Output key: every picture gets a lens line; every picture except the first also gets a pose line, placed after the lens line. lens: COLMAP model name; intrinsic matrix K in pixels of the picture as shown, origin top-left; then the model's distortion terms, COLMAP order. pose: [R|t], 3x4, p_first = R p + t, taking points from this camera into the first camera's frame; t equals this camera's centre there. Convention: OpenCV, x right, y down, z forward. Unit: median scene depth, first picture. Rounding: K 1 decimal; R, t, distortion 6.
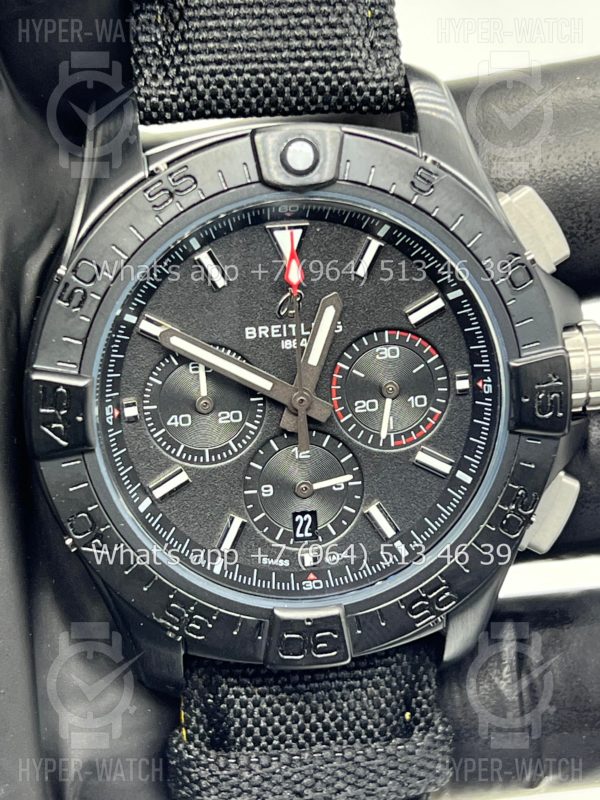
lens RADIAL K [[1781.5, 0, 308.8], [0, 1781.5, 400.0], [0, 0, 1]] dist [0.132556, 0.371612]
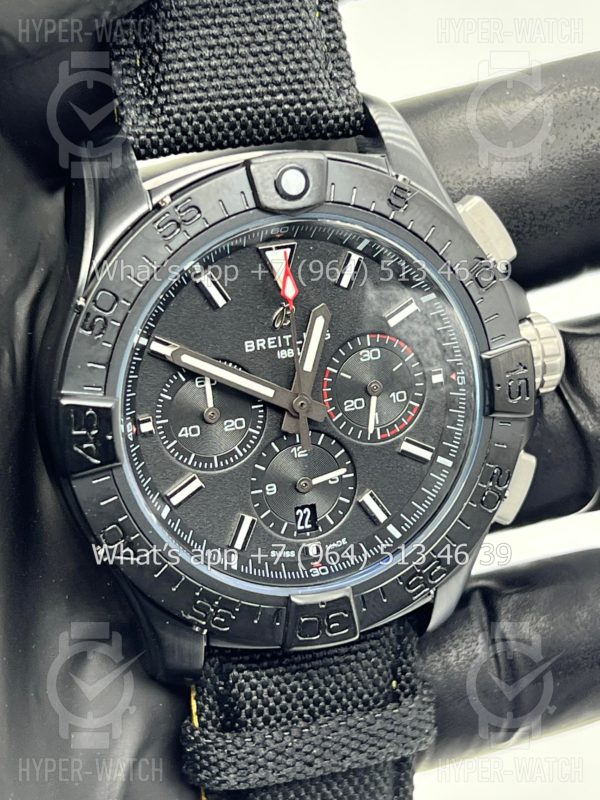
lens RADIAL K [[1792.3, 0, 300.0], [0, 1792.3, 400.0], [0, 0, 1]] dist [-0.287173, 9.394011]
pose [[0.983407, -0.078732, 0.163437, -0.181319], [0.078132, 0.996892, 0.010107, -0.013277], [-0.163725, 0.002831, 0.986502, -0.081728]]
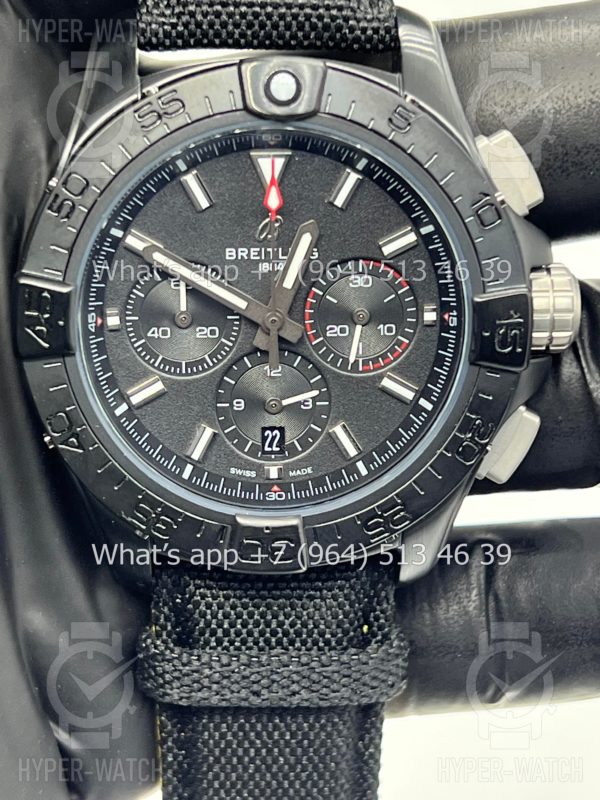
lens RADIAL K [[1781.5, 0, 308.8], [0, 1781.5, 400.0], [0, 0, 1]] dist [0.132556, 0.371612]
pose [[0.996363, 0.066479, -0.053308, 0.074676], [-0.065163, 0.997534, 0.026058, 0.017951], [0.054909, -0.022489, 0.998238, -0.052917]]
